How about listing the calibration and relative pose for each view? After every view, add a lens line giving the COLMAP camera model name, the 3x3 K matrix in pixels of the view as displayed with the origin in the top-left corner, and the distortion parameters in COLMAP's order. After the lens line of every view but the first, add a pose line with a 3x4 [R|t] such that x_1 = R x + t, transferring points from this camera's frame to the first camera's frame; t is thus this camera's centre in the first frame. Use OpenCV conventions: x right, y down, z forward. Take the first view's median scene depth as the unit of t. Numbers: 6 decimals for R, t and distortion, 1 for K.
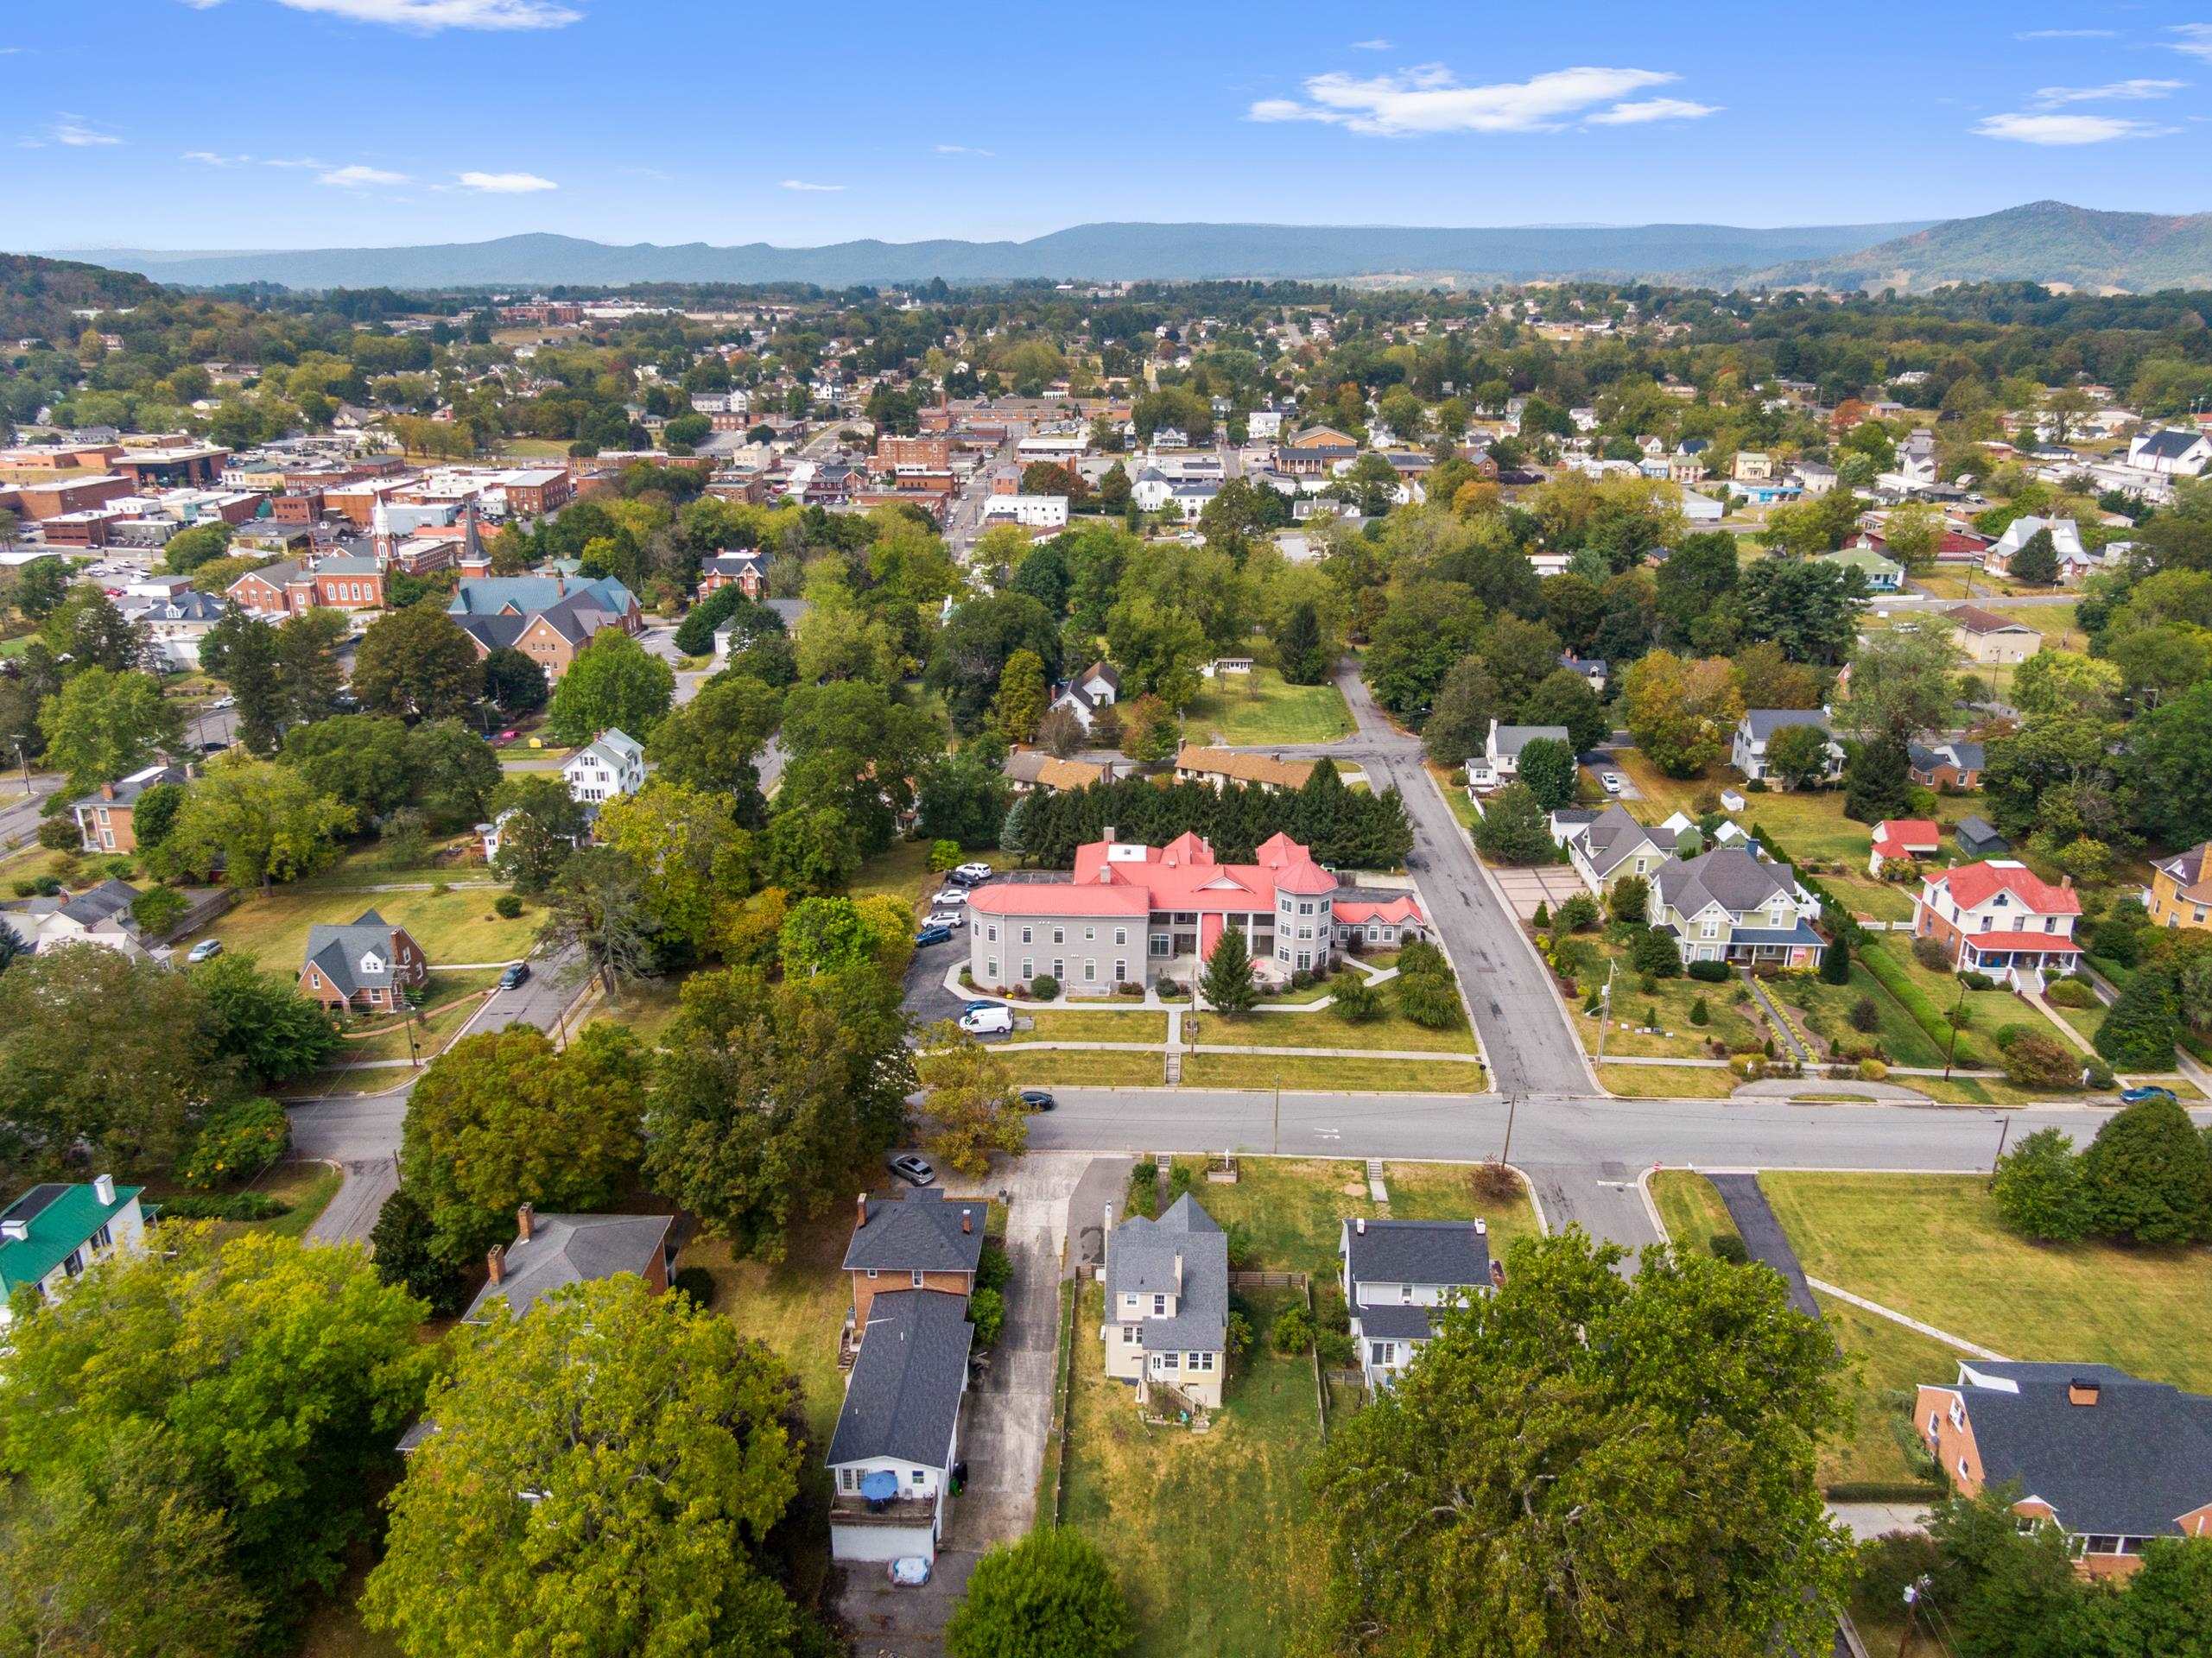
lens RADIAL K [[1597.6, 0, 1100.9], [0, 1597.6, 827.3], [0, 0, 1]] dist [0.057802, -0.091869]
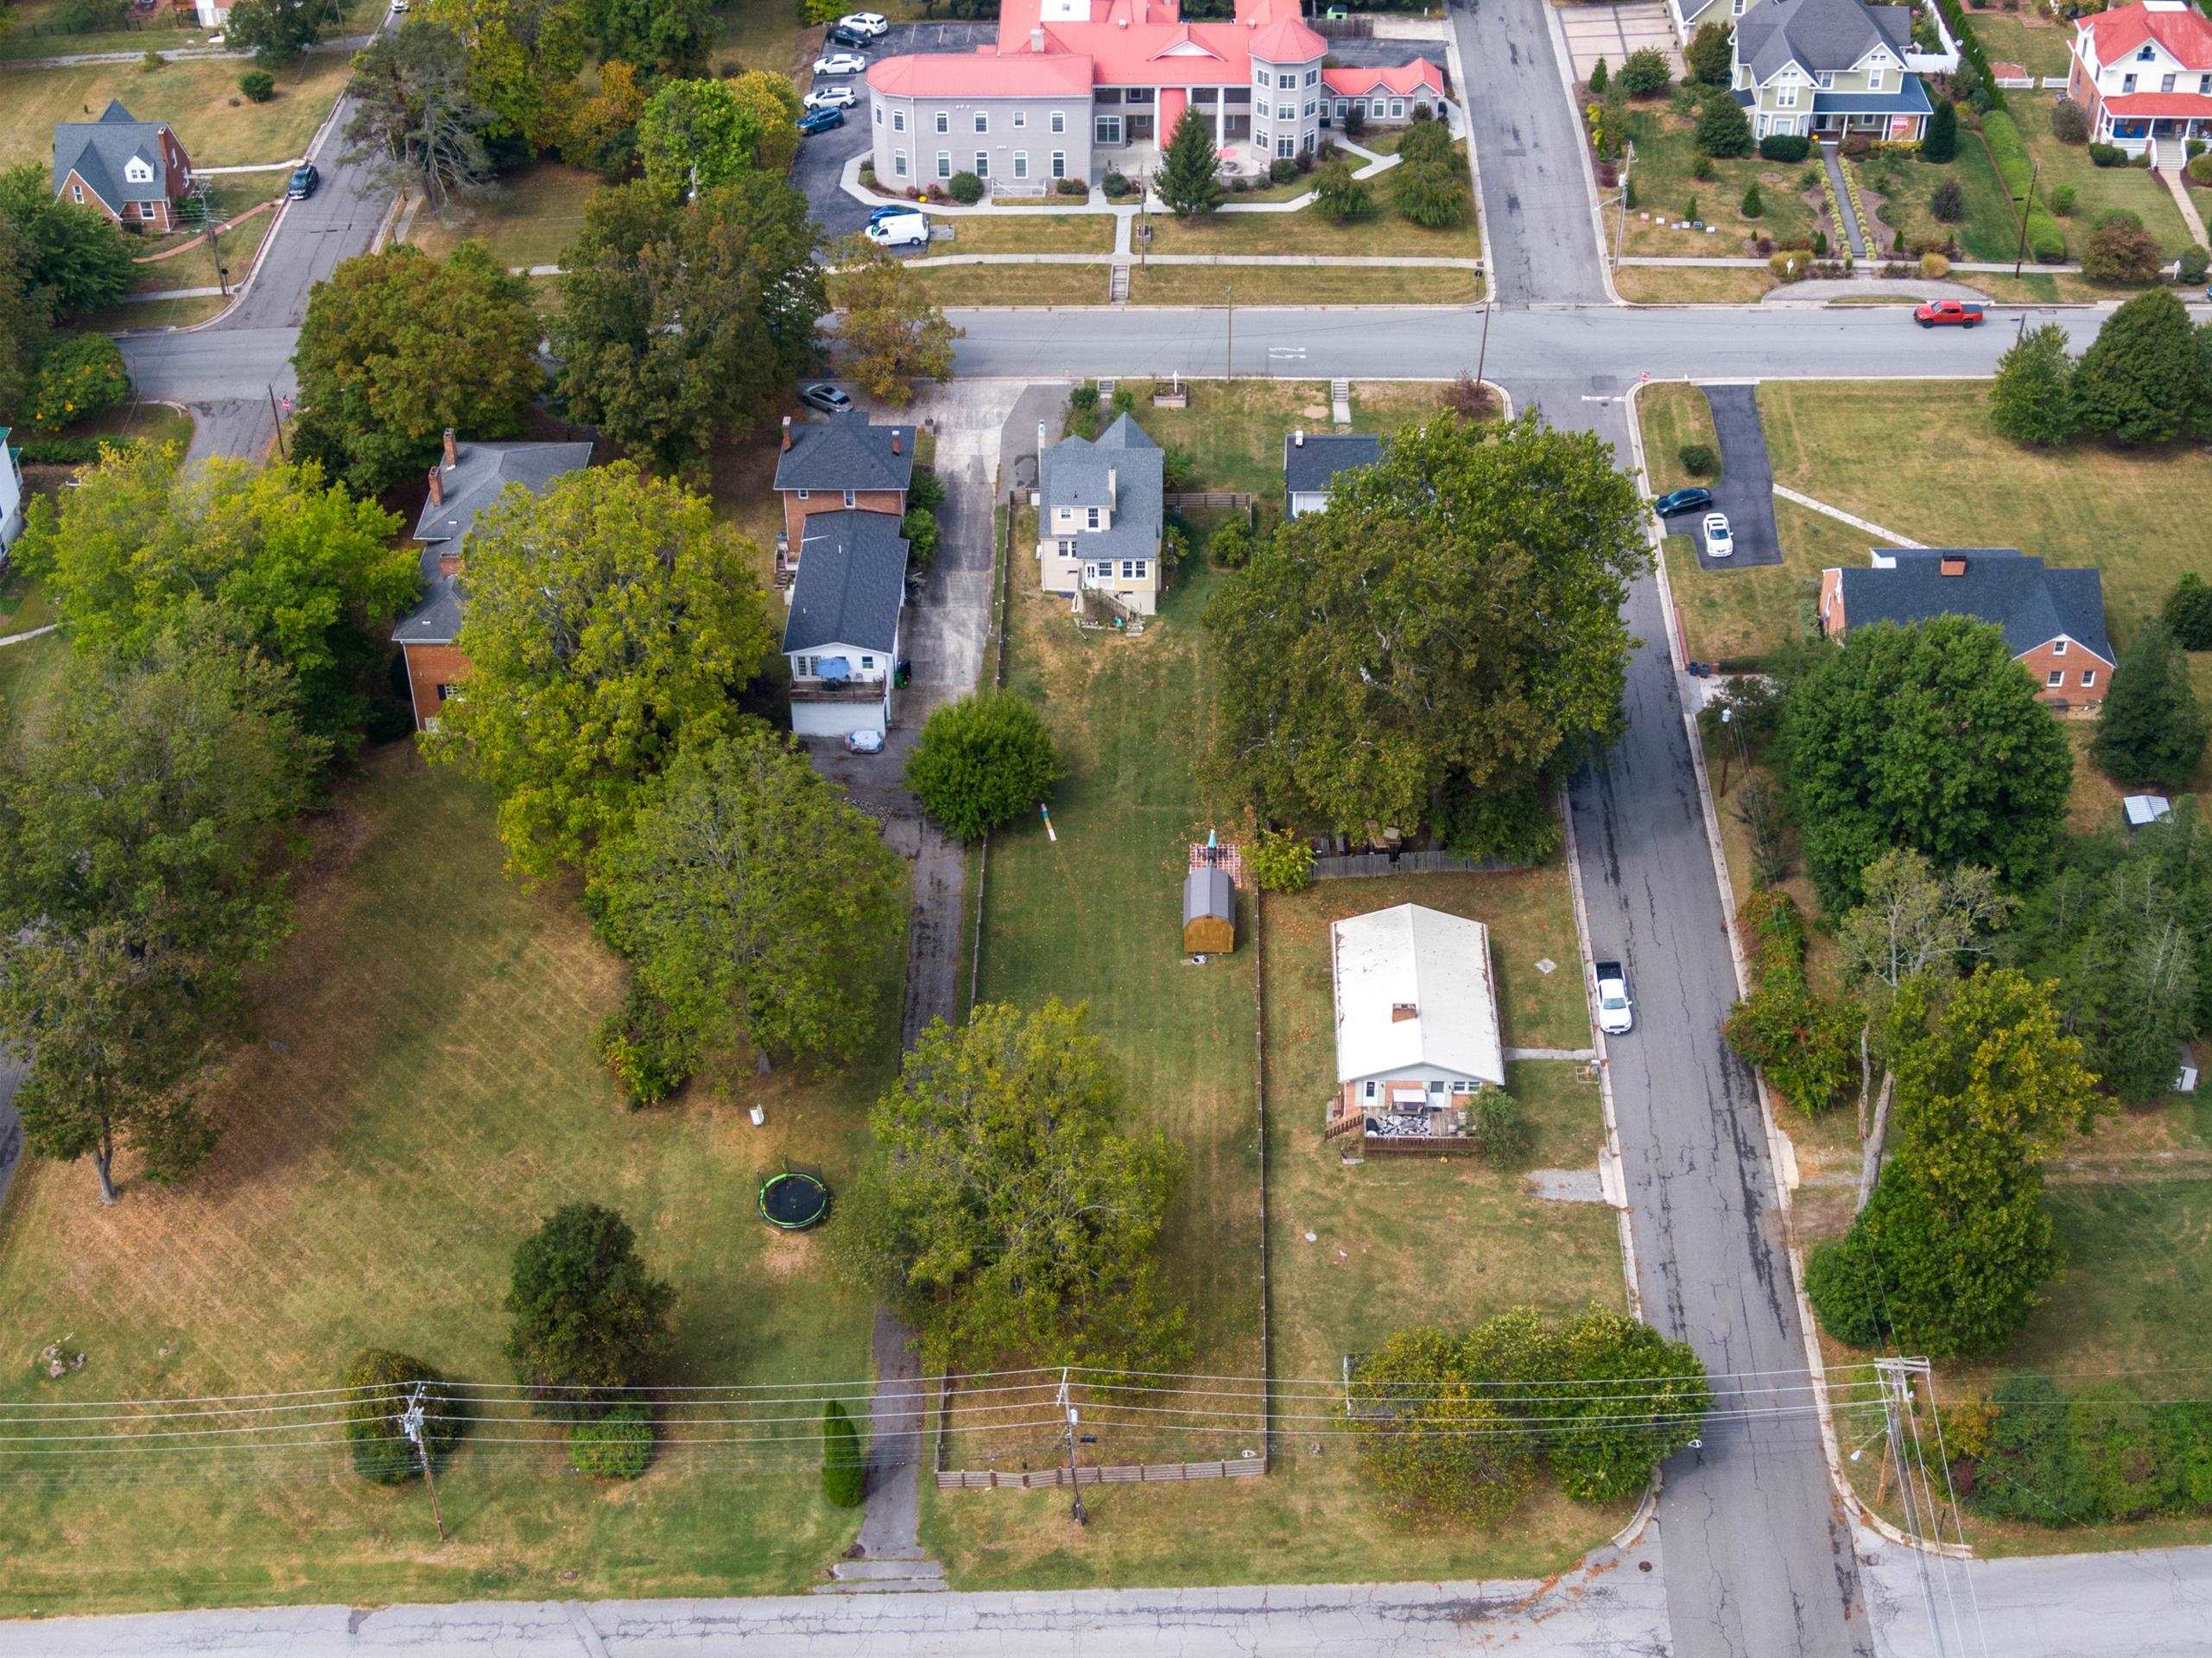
lens RADIAL K [[3187.5, 0, 1106.0], [0, 3187.5, 829.0], [0, 0, 1]] dist [0.072261, -0.401484]
pose [[0.999765, -0.020337, 0.007467, 0.016828], [0.017032, 0.950834, 0.309234, -0.088485], [-0.013389, -0.309034, 0.950957, -0.632151]]
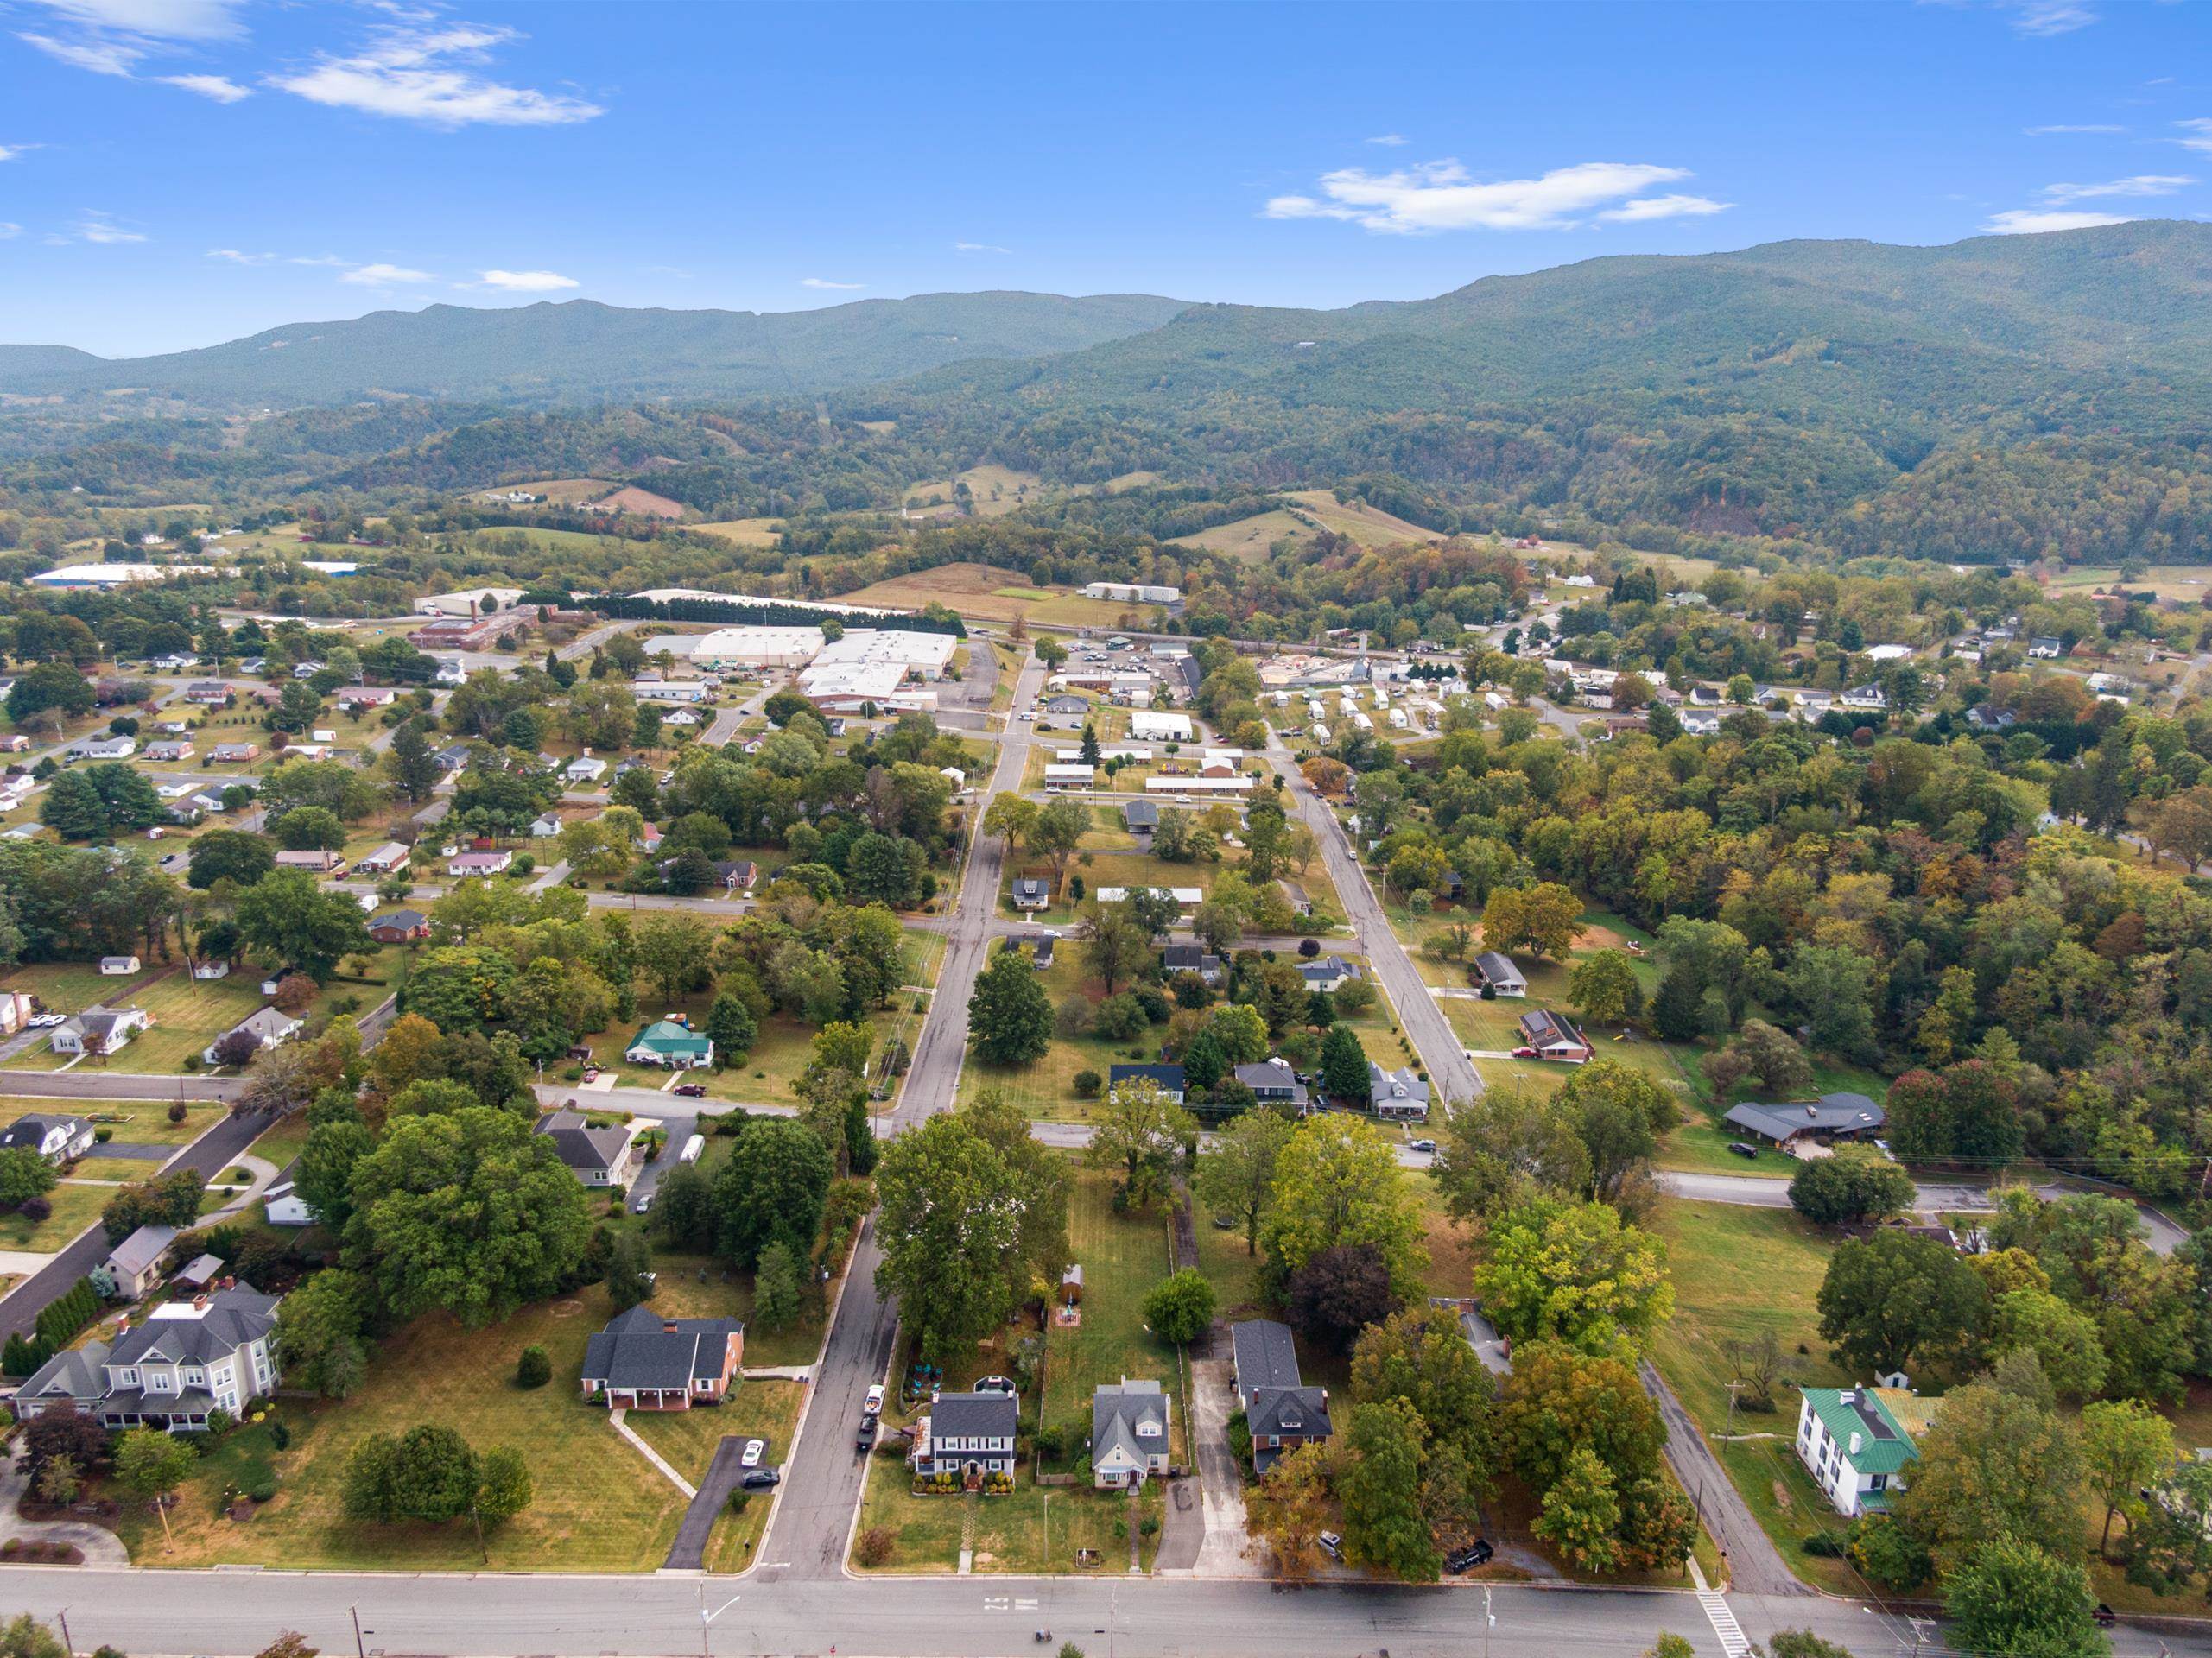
lens RADIAL K [[1583.5, 0, 1101.1], [0, 1583.5, 830.9], [0, 0, 1]] dist [0.052972, -0.089490]
pose [[-0.999119, 0.004598, -0.041715, 0.092269], [-0.020413, 0.815234, 0.578772, -0.775824], [0.036668, 0.579114, -0.814422, 1.349040]]
